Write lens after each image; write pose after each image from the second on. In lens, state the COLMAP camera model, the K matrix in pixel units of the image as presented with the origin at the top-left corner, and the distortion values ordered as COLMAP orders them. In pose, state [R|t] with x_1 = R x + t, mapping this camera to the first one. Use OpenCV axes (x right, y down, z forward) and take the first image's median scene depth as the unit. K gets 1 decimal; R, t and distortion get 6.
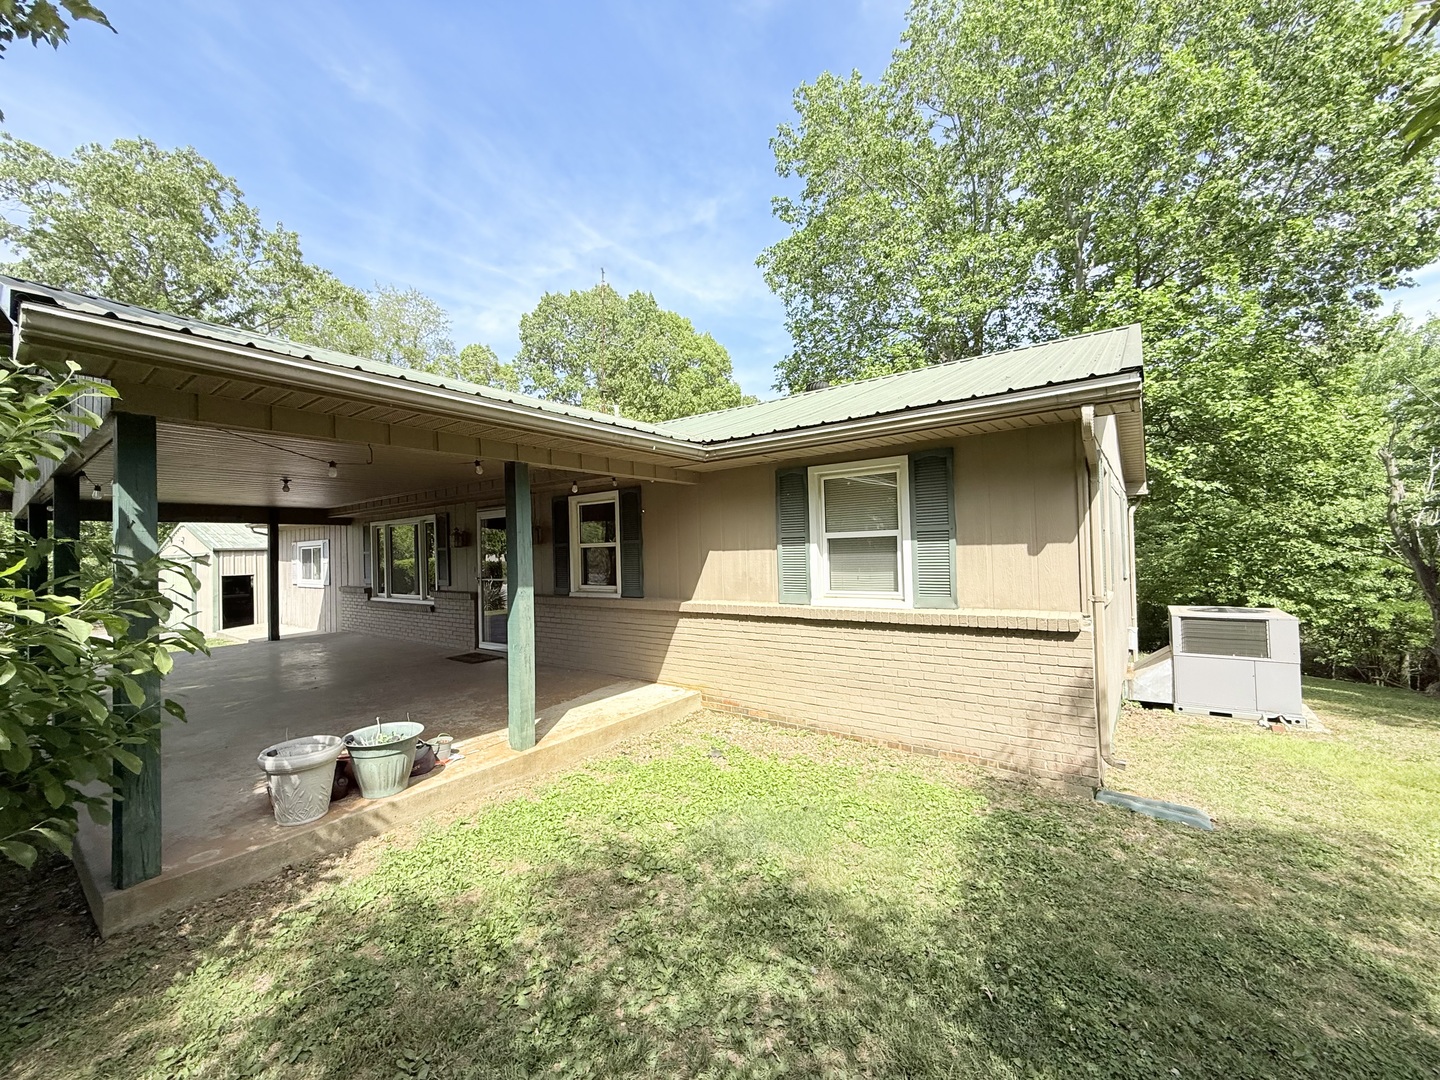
lens RADIAL K [[573.5, 0, 715.6], [0, 573.5, 541.0], [0, 0, 1]] dist [0.000113, -0.000207]
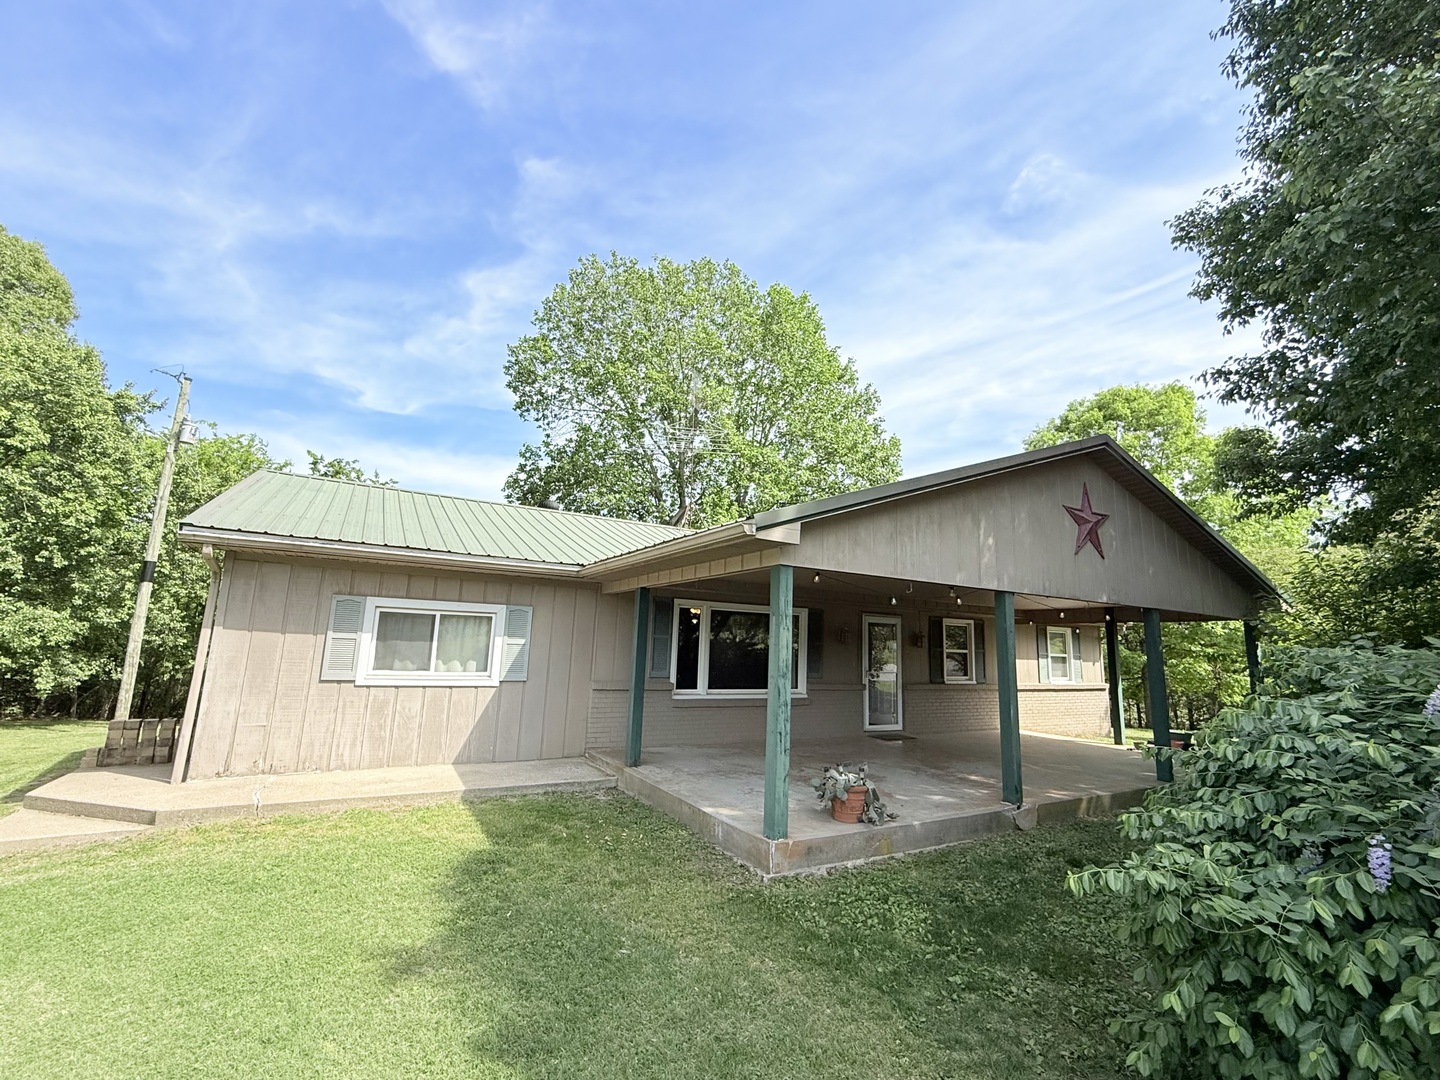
lens RADIAL K [[573.5, 0, 715.6], [0, 573.5, 541.0], [0, 0, 1]] dist [0.000113, -0.000207]
pose [[0.399346, 0.214728, 0.891299, -2.045129], [-0.058227, 0.976162, -0.209085, 0.084506], [-0.914950, 0.031600, 0.402329, 0.979855]]
